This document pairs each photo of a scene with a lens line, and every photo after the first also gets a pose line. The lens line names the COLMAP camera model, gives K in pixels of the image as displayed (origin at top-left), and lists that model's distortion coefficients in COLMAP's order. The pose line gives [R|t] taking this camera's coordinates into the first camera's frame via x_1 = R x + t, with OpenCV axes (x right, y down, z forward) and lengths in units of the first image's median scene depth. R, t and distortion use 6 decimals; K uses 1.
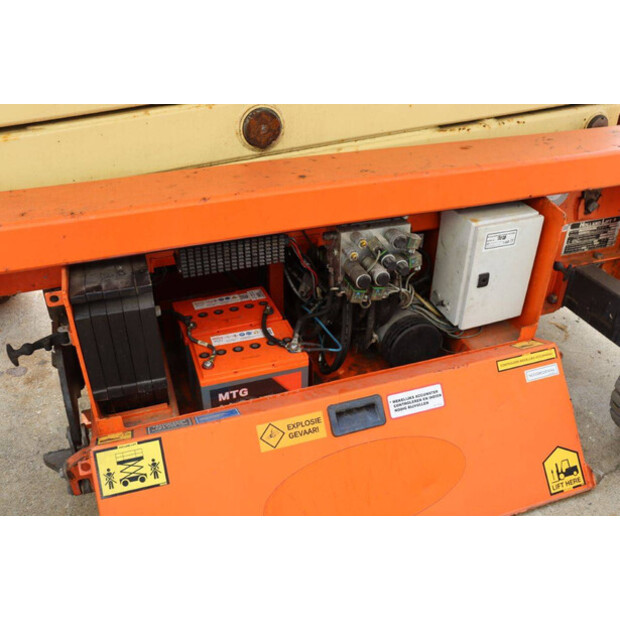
lens RADIAL K [[570.3, 0, 310.0], [0, 570.3, 310.0], [0, 0, 1]] dist [-0.121506, -0.001688]
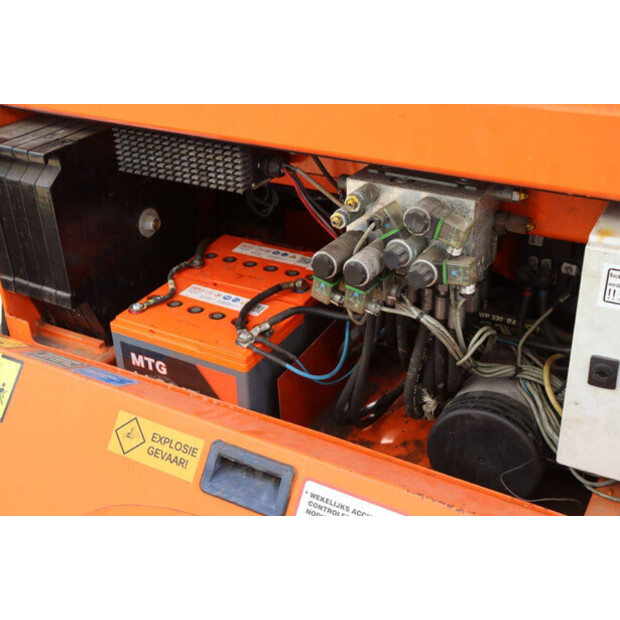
lens RADIAL K [[817.5, 0, 310.0], [0, 817.5, 310.0], [0, 0, 1]] dist [0.019133, 0.032011]
pose [[0.657234, 0.348565, -0.668241, 0.620895], [-0.375463, 0.920201, 0.110713, -0.090547], [0.653507, 0.178135, 0.735661, 0.392342]]
